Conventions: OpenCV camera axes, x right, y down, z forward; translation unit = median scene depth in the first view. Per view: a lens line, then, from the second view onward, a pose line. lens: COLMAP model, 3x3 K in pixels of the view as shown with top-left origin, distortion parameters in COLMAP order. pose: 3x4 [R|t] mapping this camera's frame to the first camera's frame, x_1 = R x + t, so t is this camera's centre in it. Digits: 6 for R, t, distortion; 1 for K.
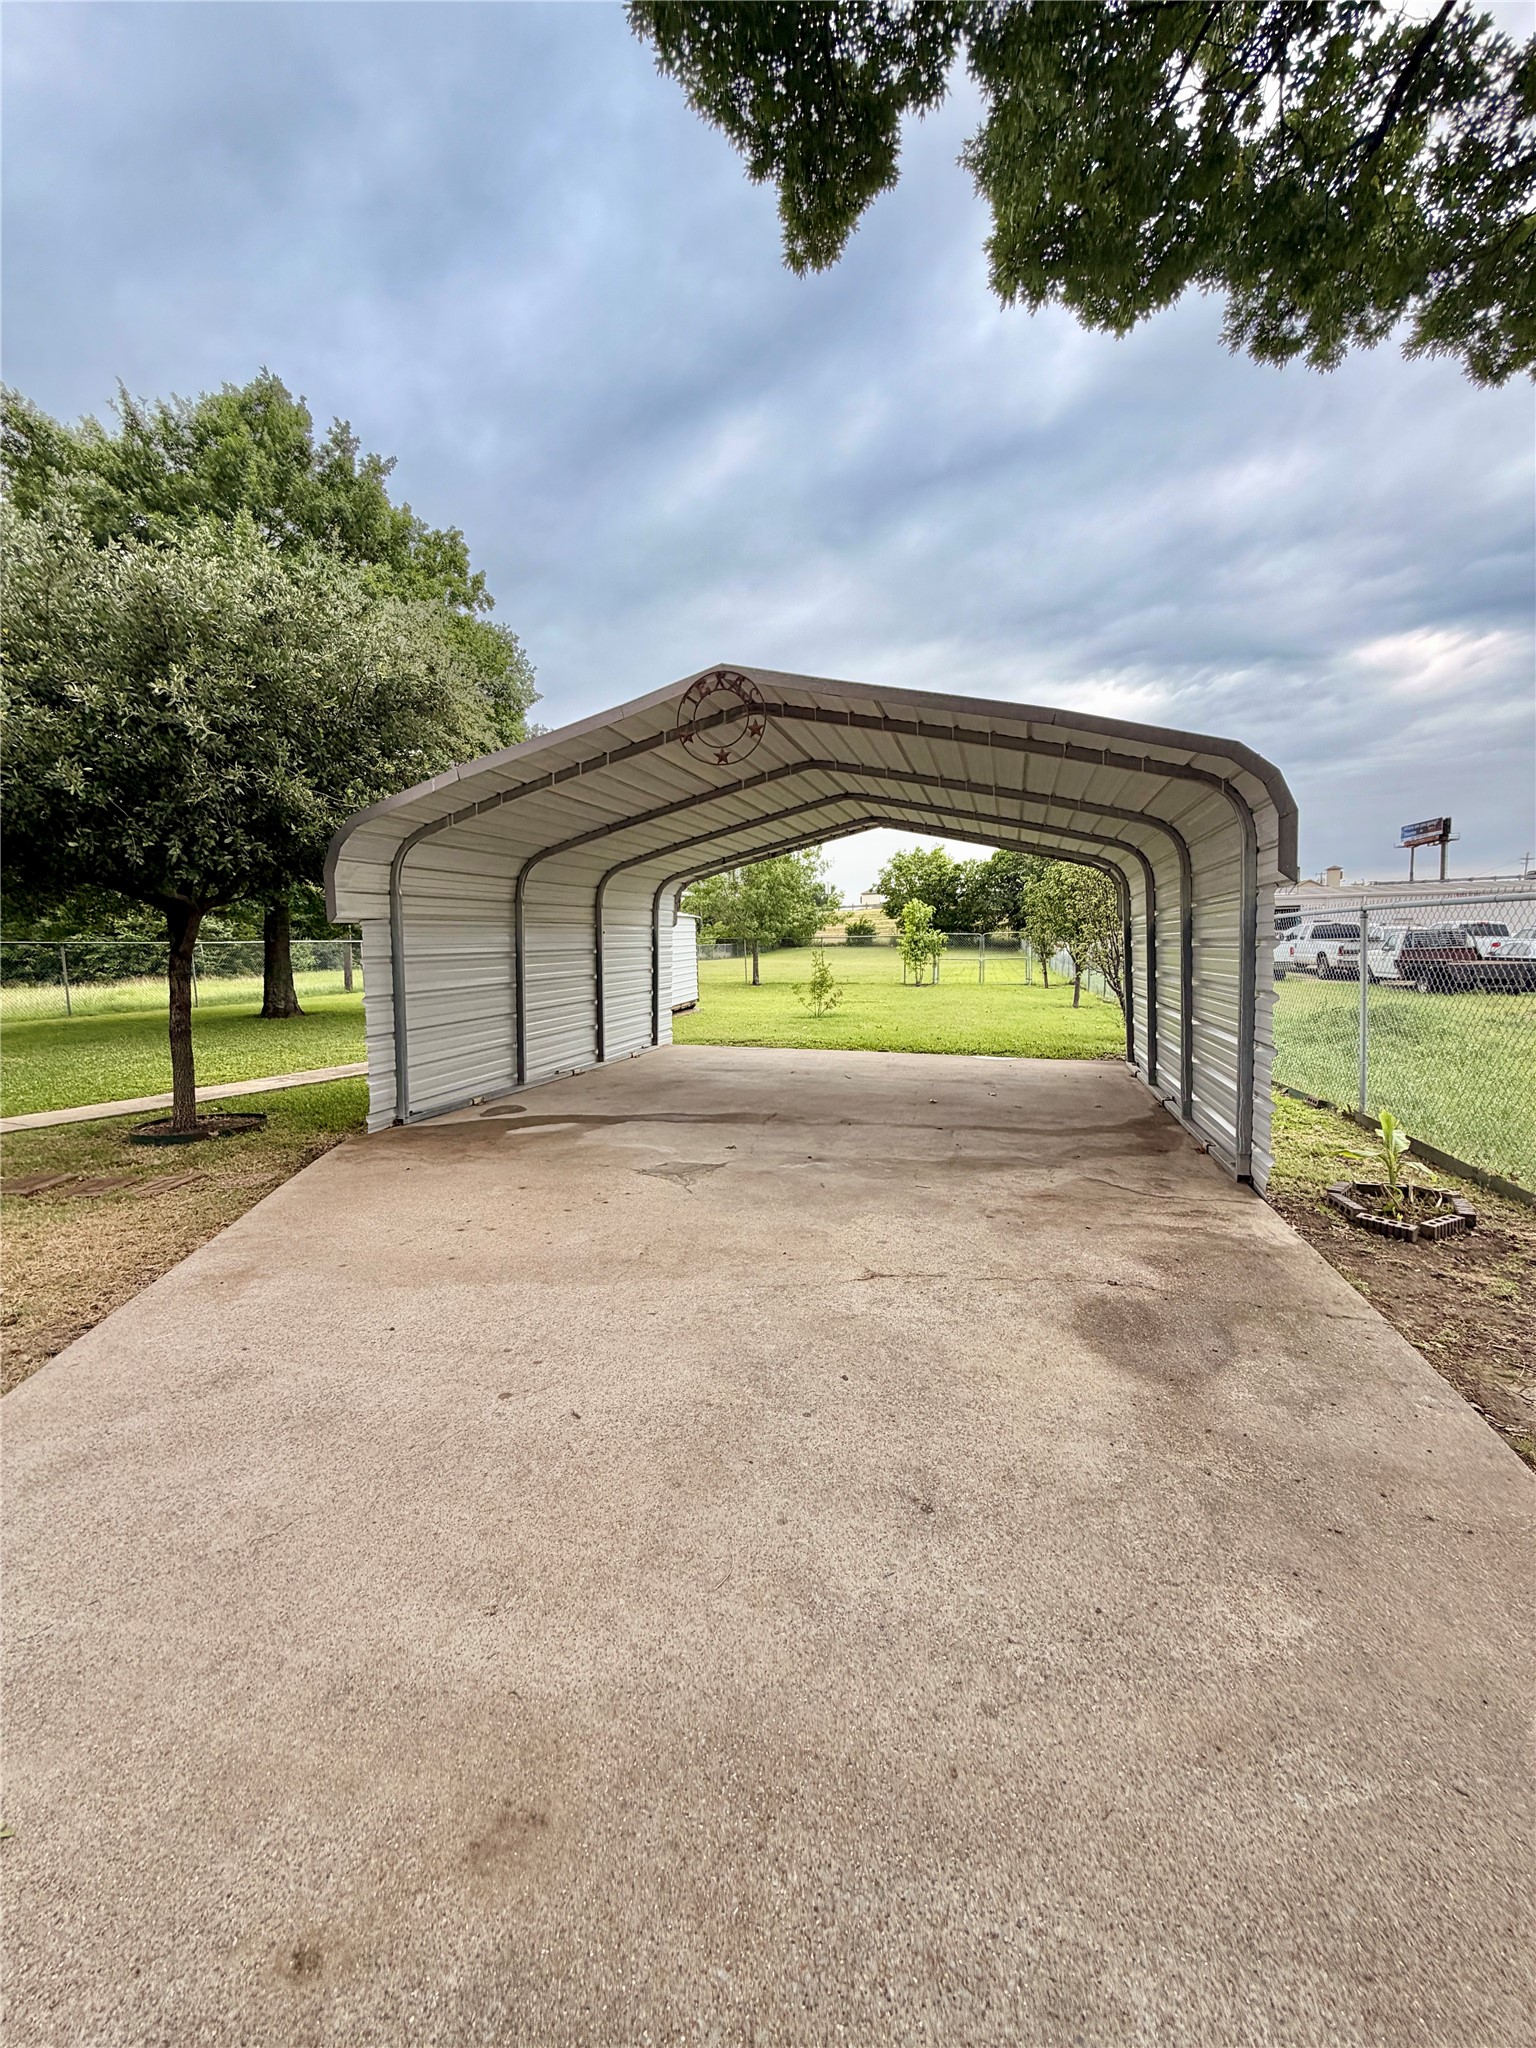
lens RADIAL K [[812.2, 0, 768.2], [0, 812.2, 1013.0], [0, 0, 1]] dist [0.000231, -0.000219]
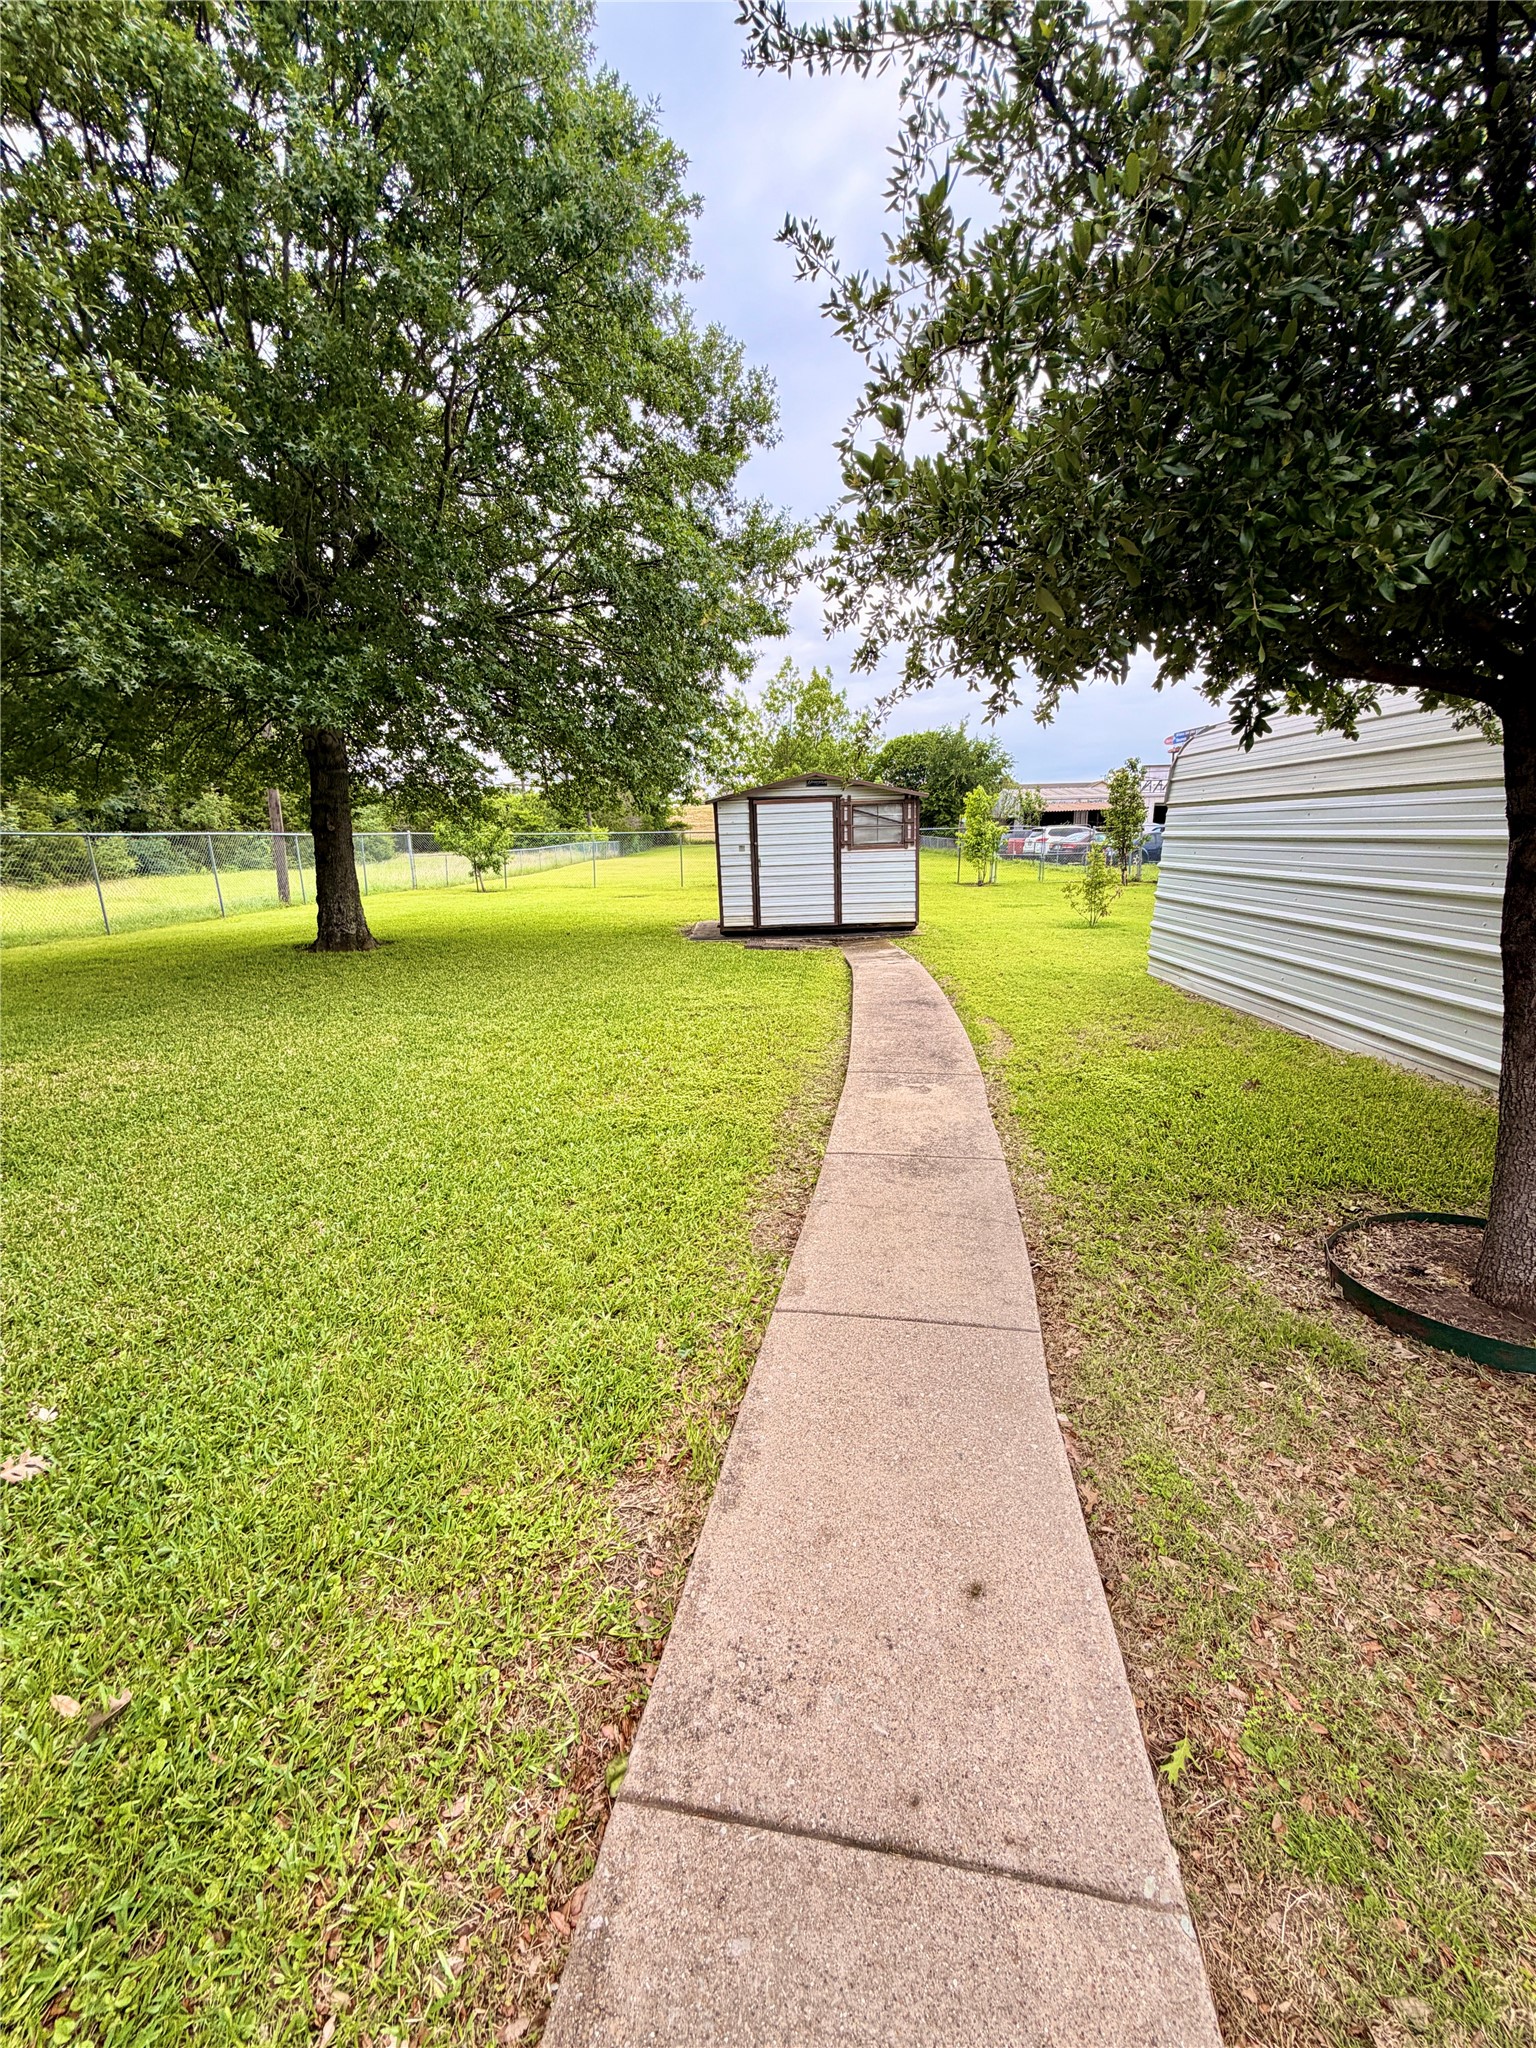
lens RADIAL K [[812.2, 0, 768.2], [0, 812.2, 1013.0], [0, 0, 1]] dist [0.000231, -0.000219]
pose [[0.968800, -0.052069, 0.242312, -1.018776], [0.022372, 0.992064, 0.123729, -0.036808], [-0.246832, -0.114448, 0.962276, 0.663030]]
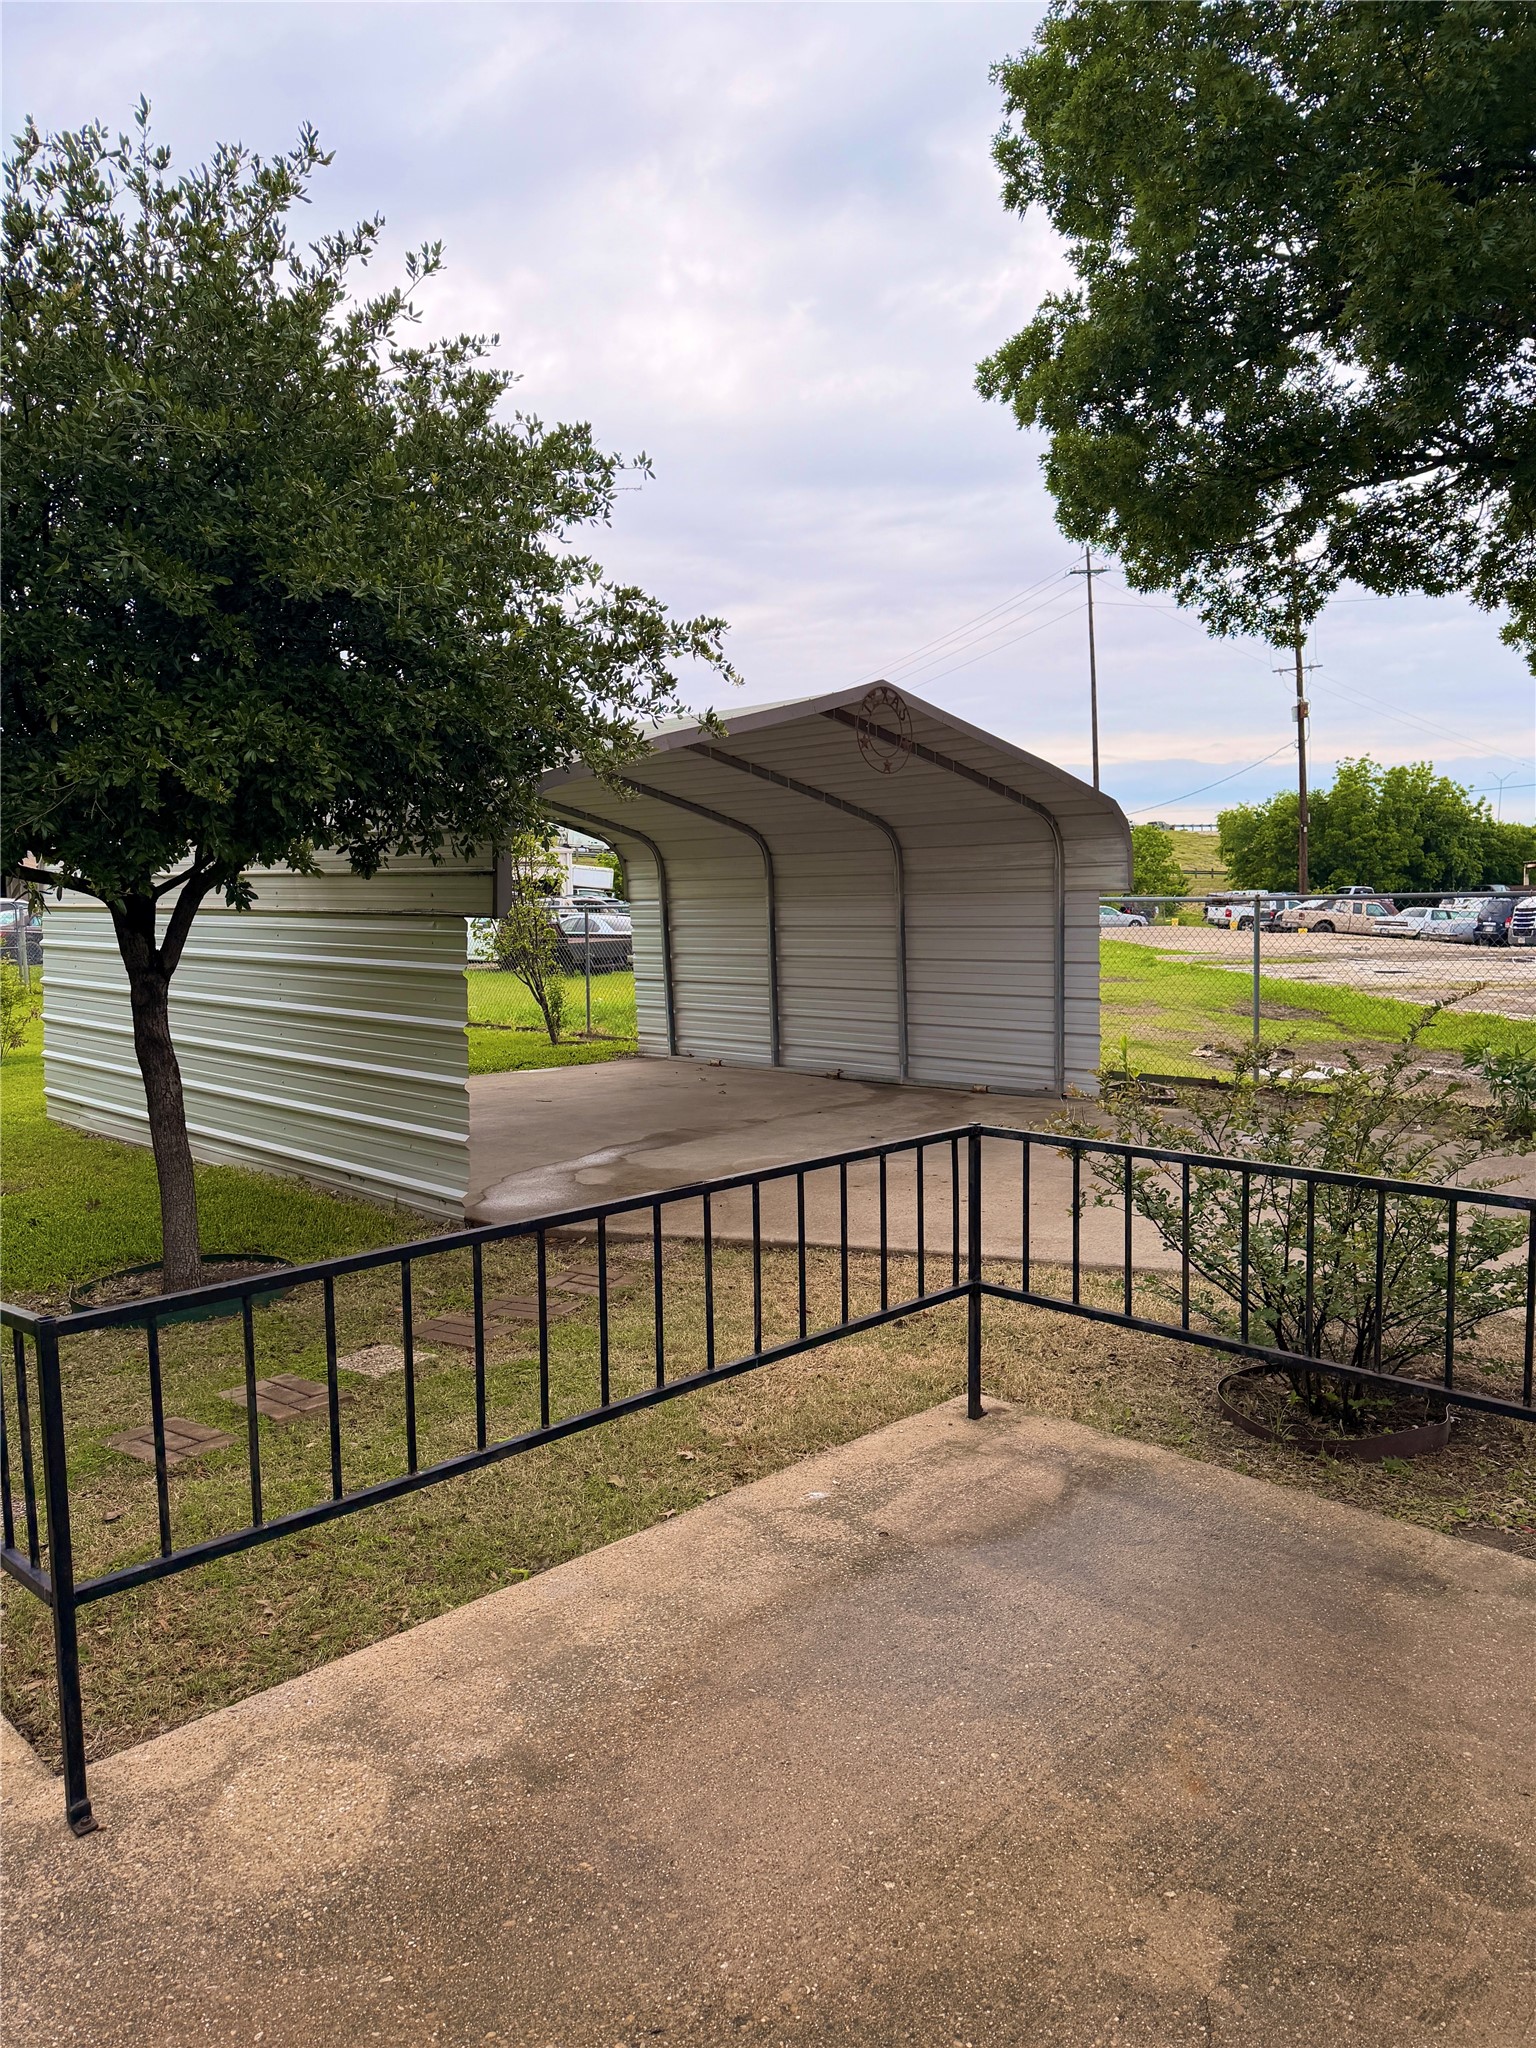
lens RADIAL K [[1432.5, 0, 774.5], [0, 1432.5, 1017.9], [0, 0, 1]] dist [0.053432, -0.068400]
pose [[0.472586, -0.067822, 0.878671, -1.238932], [0.080096, 0.996213, 0.033815, -0.036987], [-0.877637, 0.054398, 0.476229, 0.157559]]
